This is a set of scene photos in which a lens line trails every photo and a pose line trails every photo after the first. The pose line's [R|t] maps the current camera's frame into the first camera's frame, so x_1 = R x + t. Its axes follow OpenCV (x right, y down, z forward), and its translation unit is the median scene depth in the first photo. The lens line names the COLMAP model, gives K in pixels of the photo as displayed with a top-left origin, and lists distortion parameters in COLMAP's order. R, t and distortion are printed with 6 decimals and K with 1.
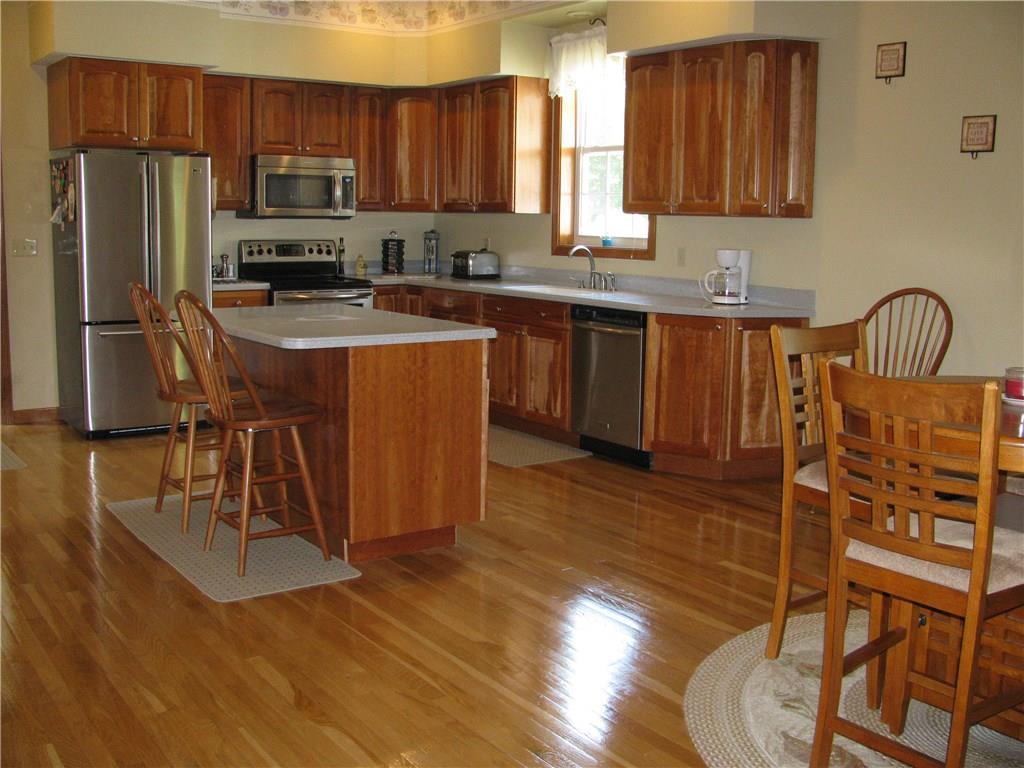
lens RADIAL K [[1063.4, 0, 512.0], [0, 1063.4, 384.0], [0, 0, 1]] dist [-0.213442, 0.261652]
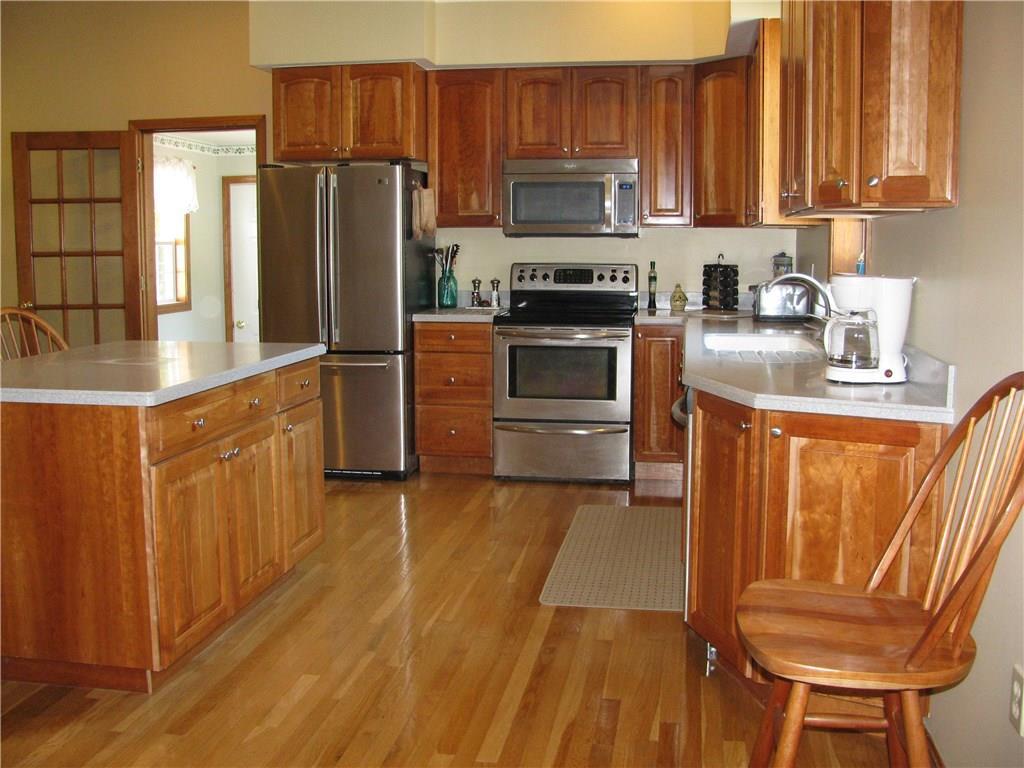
lens RADIAL K [[1063.4, 0, 512.0], [0, 1063.4, 384.0], [0, 0, 1]] dist [-0.213442, 0.261652]
pose [[0.702351, 0.077501, -0.707600, 0.390170], [-0.098455, 0.995078, 0.011263, -0.056426], [0.704990, 0.061756, 0.706524, 0.453236]]
